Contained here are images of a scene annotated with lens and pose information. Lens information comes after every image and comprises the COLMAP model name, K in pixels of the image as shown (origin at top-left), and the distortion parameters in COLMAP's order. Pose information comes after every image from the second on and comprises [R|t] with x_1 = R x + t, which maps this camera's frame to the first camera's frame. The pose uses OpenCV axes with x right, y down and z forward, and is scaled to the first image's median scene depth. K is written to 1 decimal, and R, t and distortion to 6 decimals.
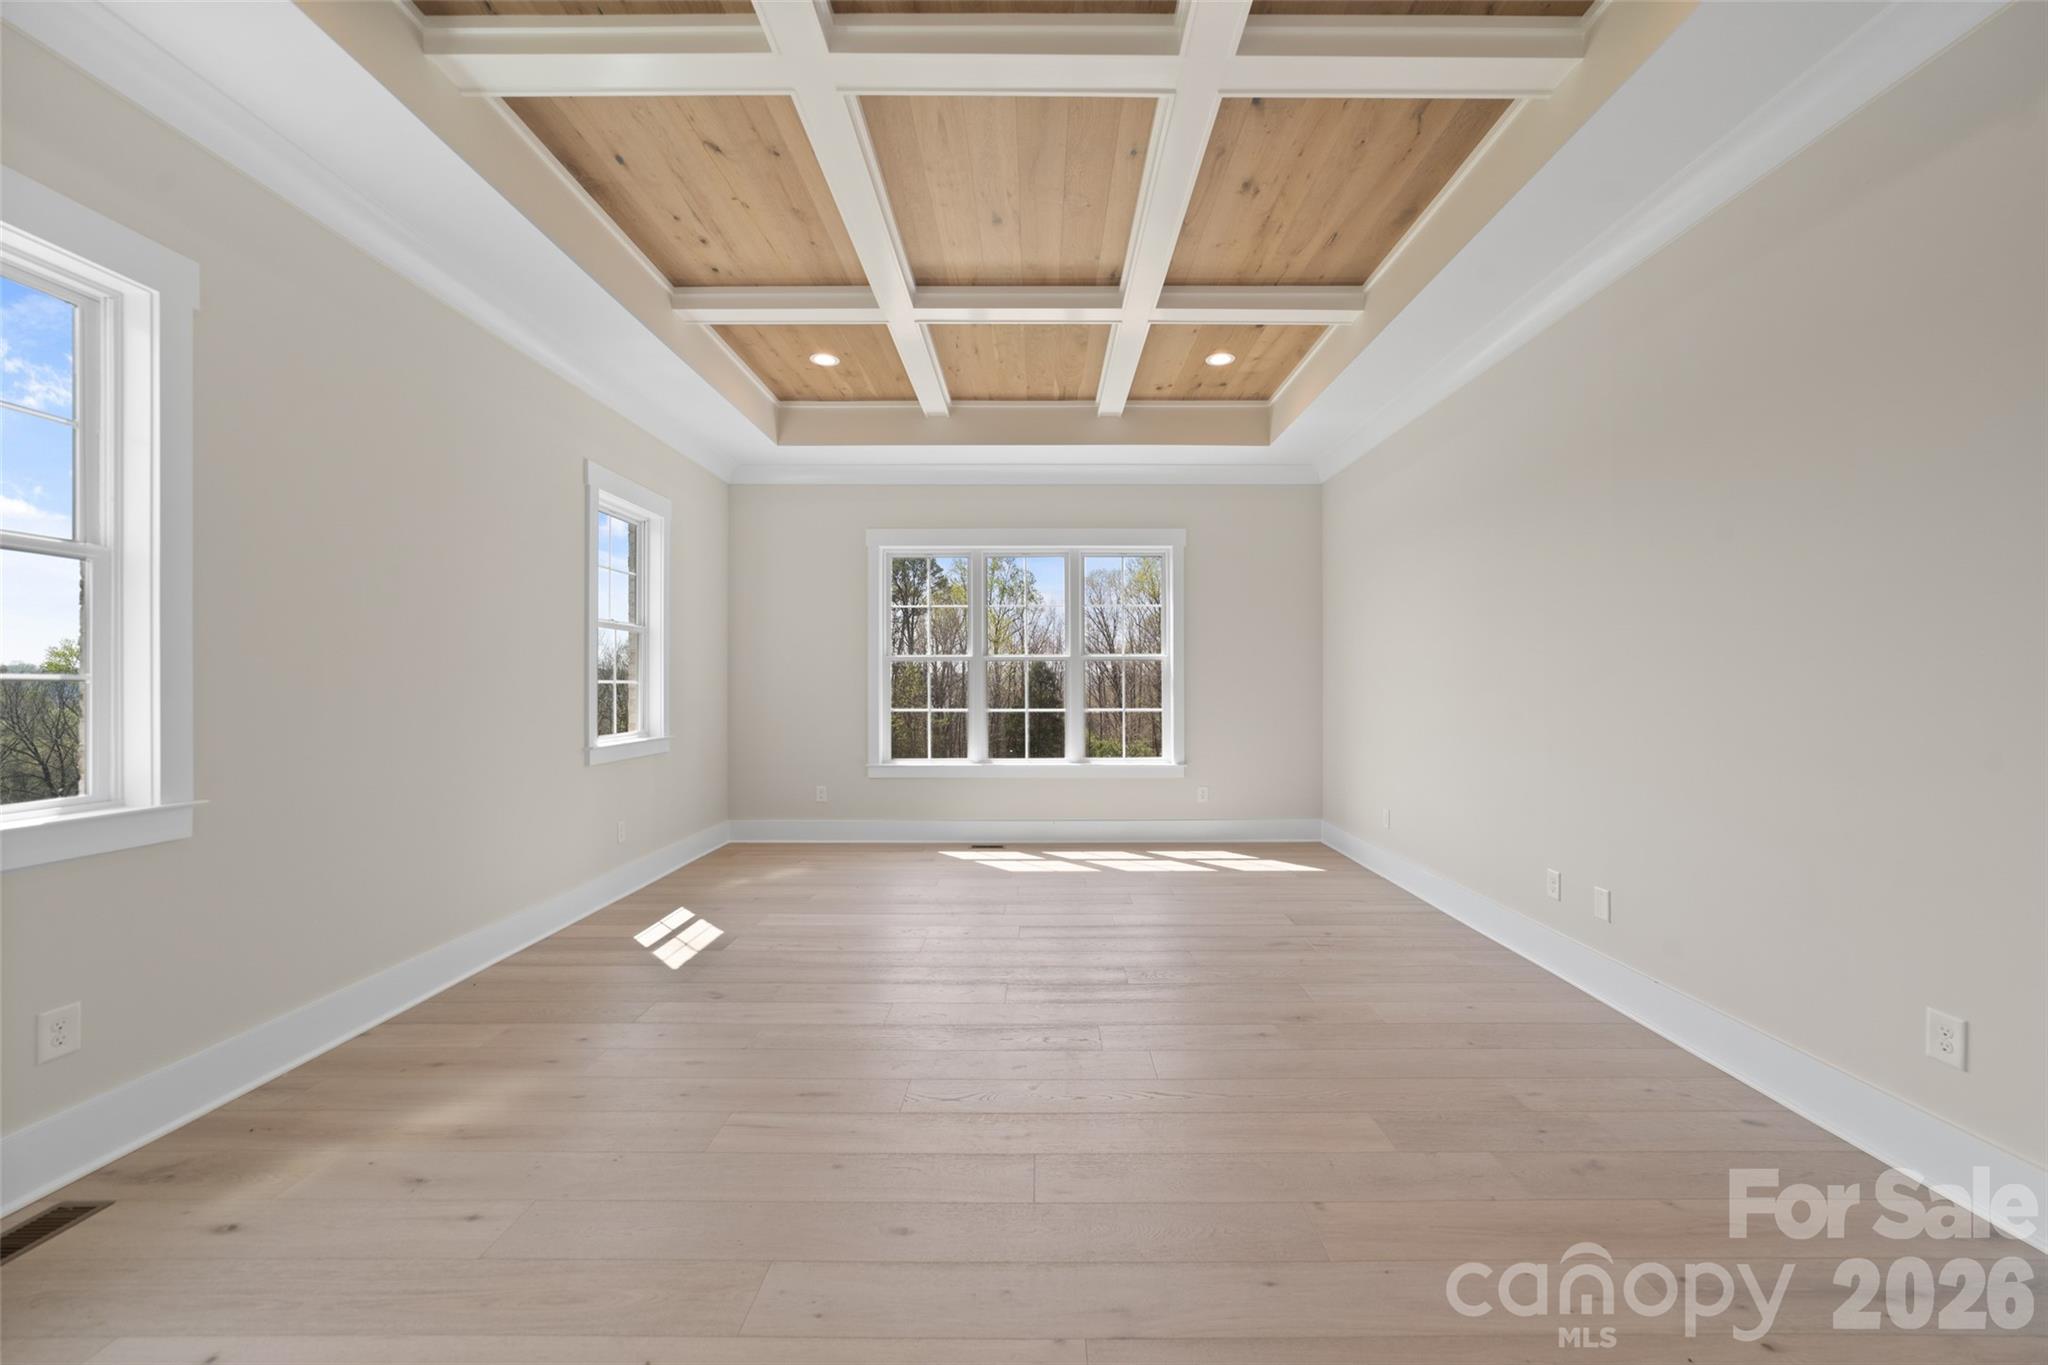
lens RADIAL K [[789.9, 0, 1036.0], [0, 789.9, 695.2], [0, 0, 1]] dist [-0.020958, 0.006141]
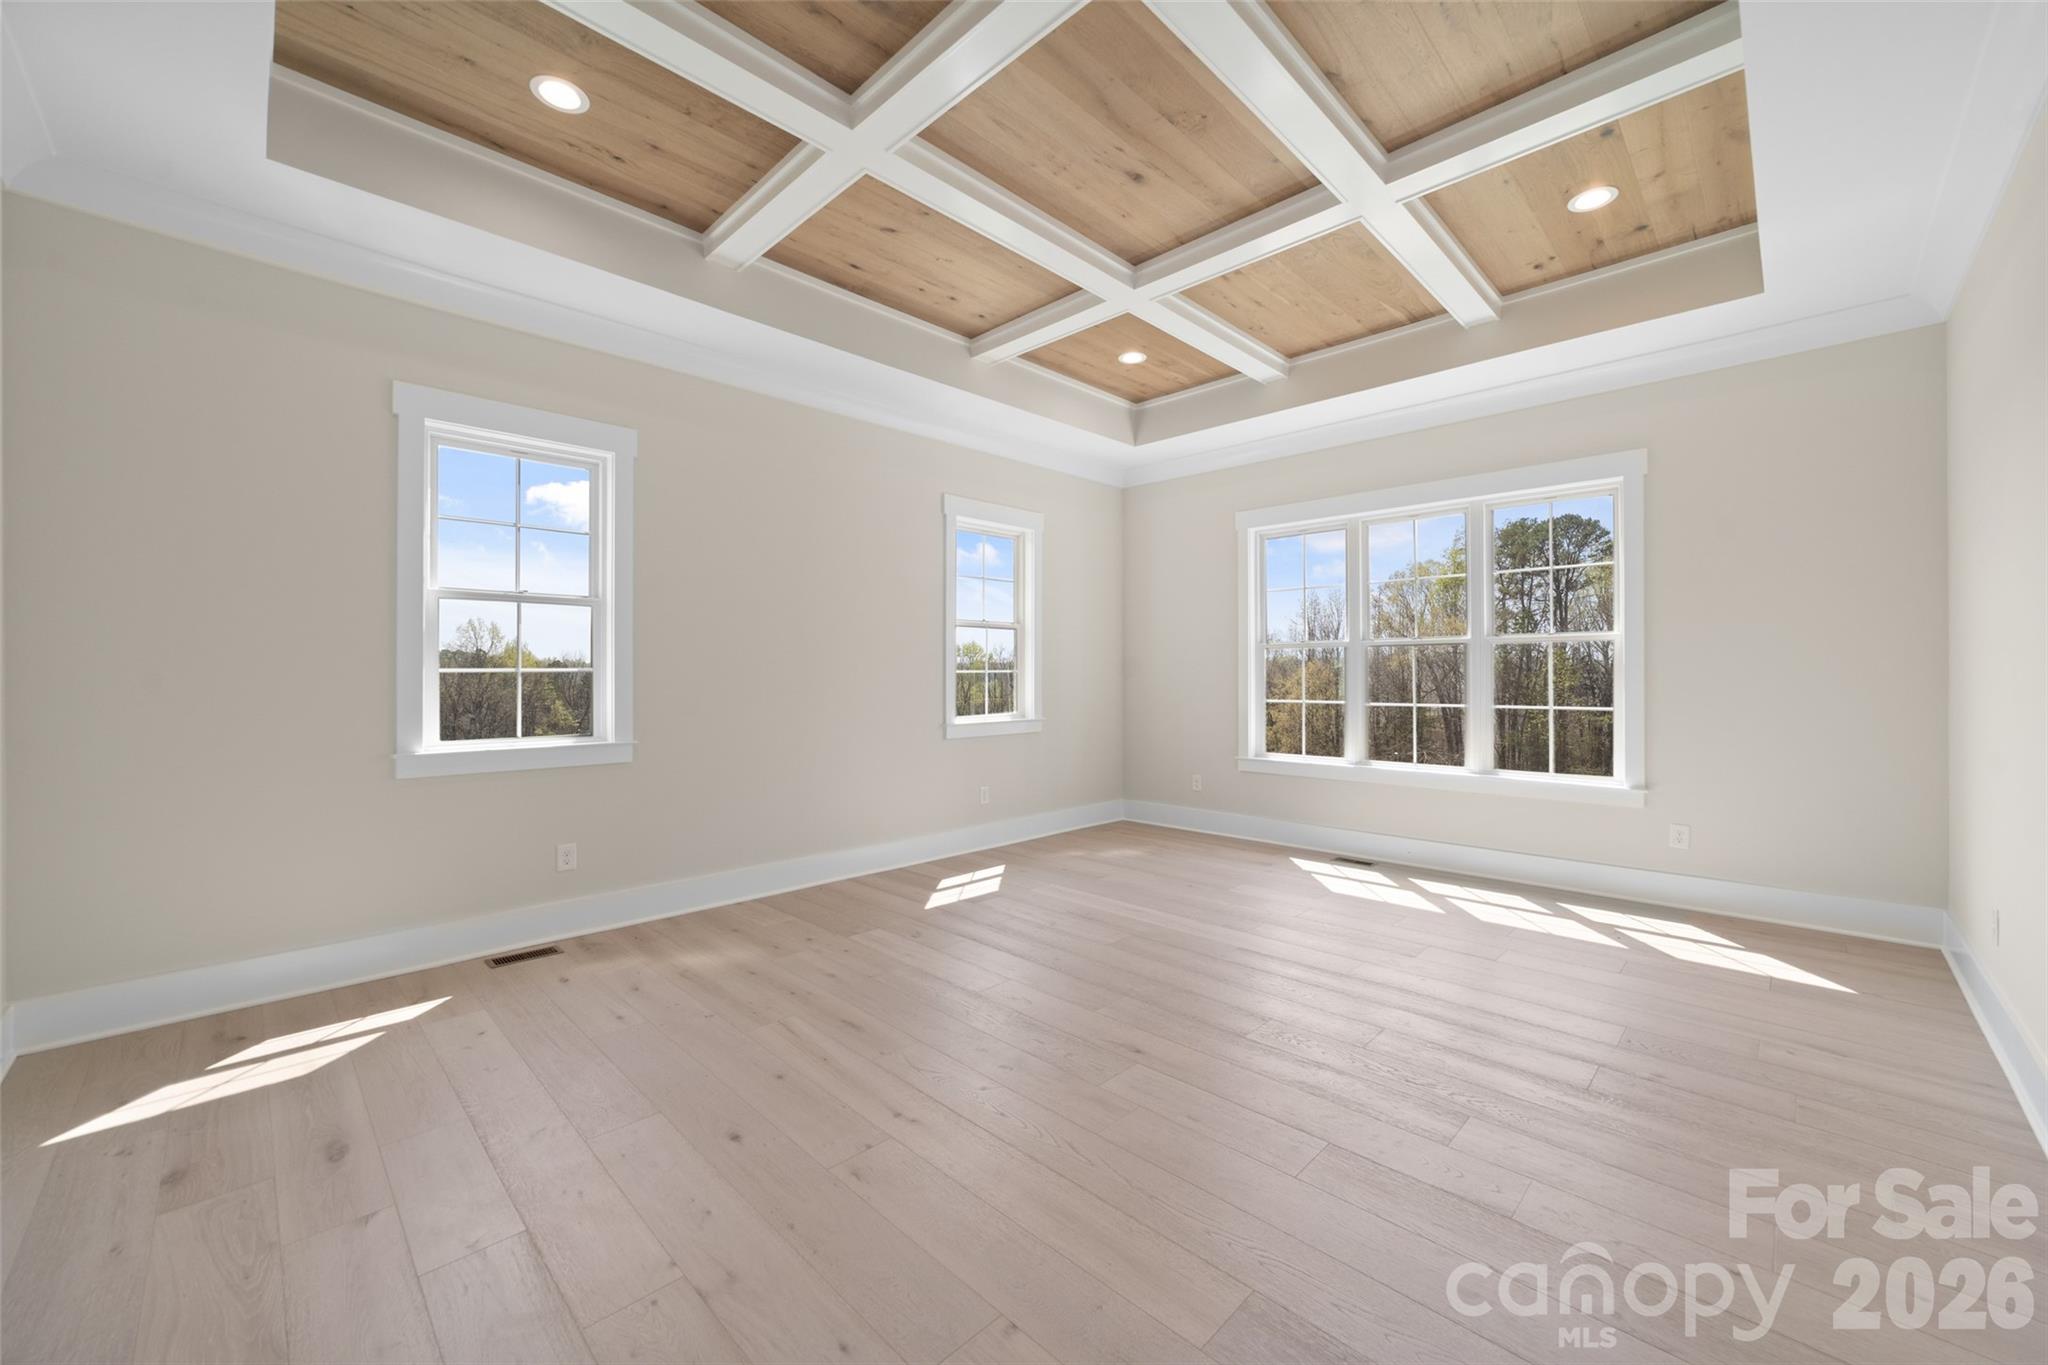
lens RADIAL K [[789.9, 0, 1024.3], [0, 789.9, 681.7], [0, 0, 1]] dist [-0.020958, 0.006141]
pose [[0.713370, 0.006976, -0.700753, 0.329990], [-0.009415, 0.999956, 0.000370, -0.002214], [0.700725, 0.006333, 0.713404, 0.156587]]
